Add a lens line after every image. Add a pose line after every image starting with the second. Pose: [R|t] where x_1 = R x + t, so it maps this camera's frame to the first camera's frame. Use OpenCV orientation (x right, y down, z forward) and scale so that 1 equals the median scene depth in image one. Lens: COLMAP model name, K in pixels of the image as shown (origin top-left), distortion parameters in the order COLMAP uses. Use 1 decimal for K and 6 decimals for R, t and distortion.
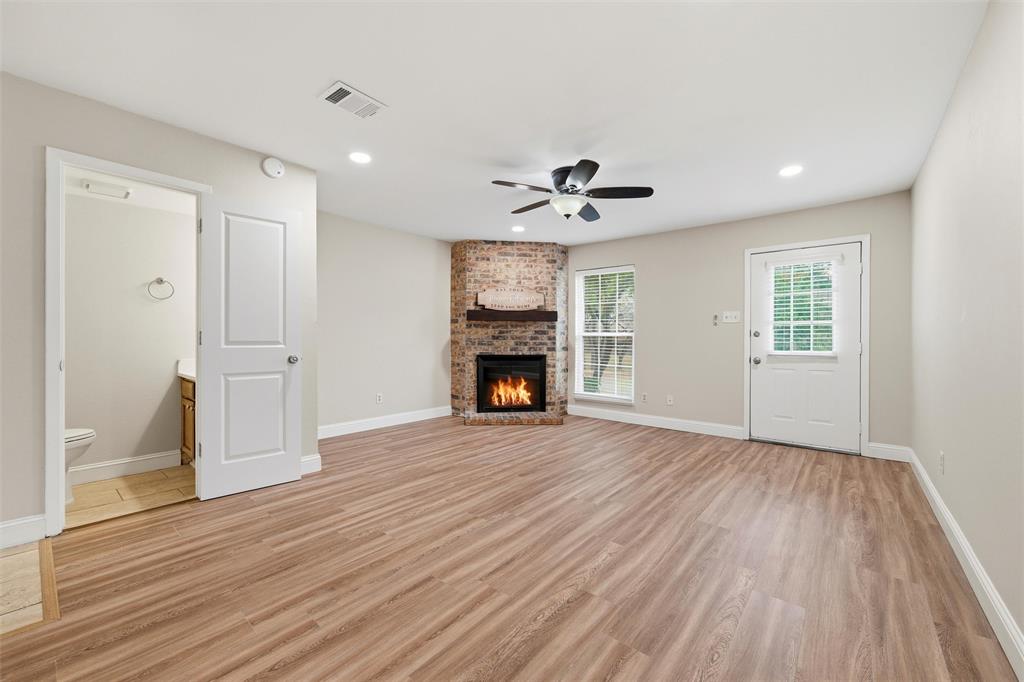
lens RADIAL K [[404.2, 0, 507.9], [0, 404.2, 340.2], [0, 0, 1]] dist [-0.013746, 0.002865]
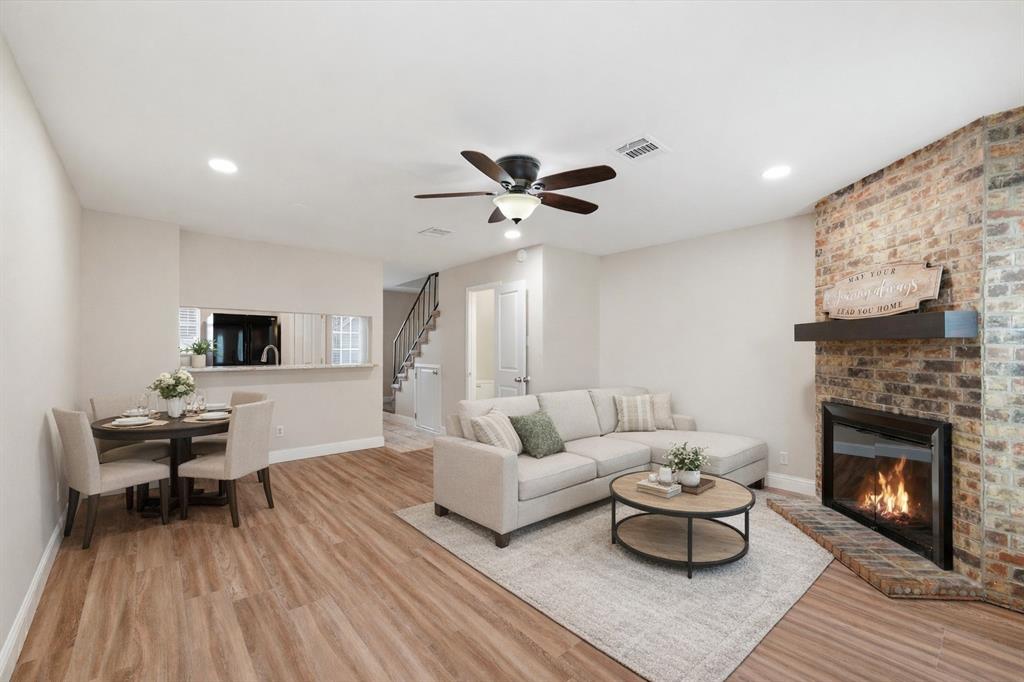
lens RADIAL K [[415.3, 0, 512.0], [0, 415.3, 351.6], [0, 0, 1]] dist [-0.009793, 0.000354]
pose [[-0.146718, 0.002668, -0.989175, 0.552101], [-0.001974, 0.999994, 0.002990, -0.033983], [0.989176, 0.002391, -0.146712, 0.650632]]
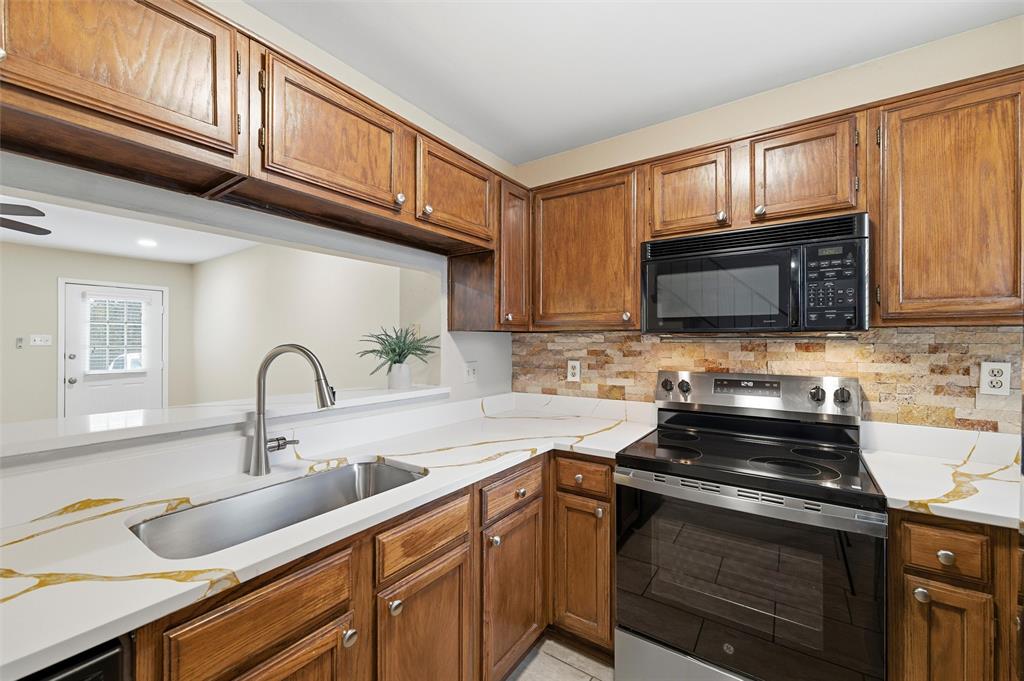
lens RADIAL K [[404.2, 0, 507.9], [0, 404.2, 339.7], [0, 0, 1]] dist [-0.013746, 0.002865]
pose [[-0.079424, 0.003490, 0.996835, -0.454404], [0.001531, 0.999993, -0.003379, -0.044137], [-0.996840, 0.001258, -0.079428, -0.092329]]
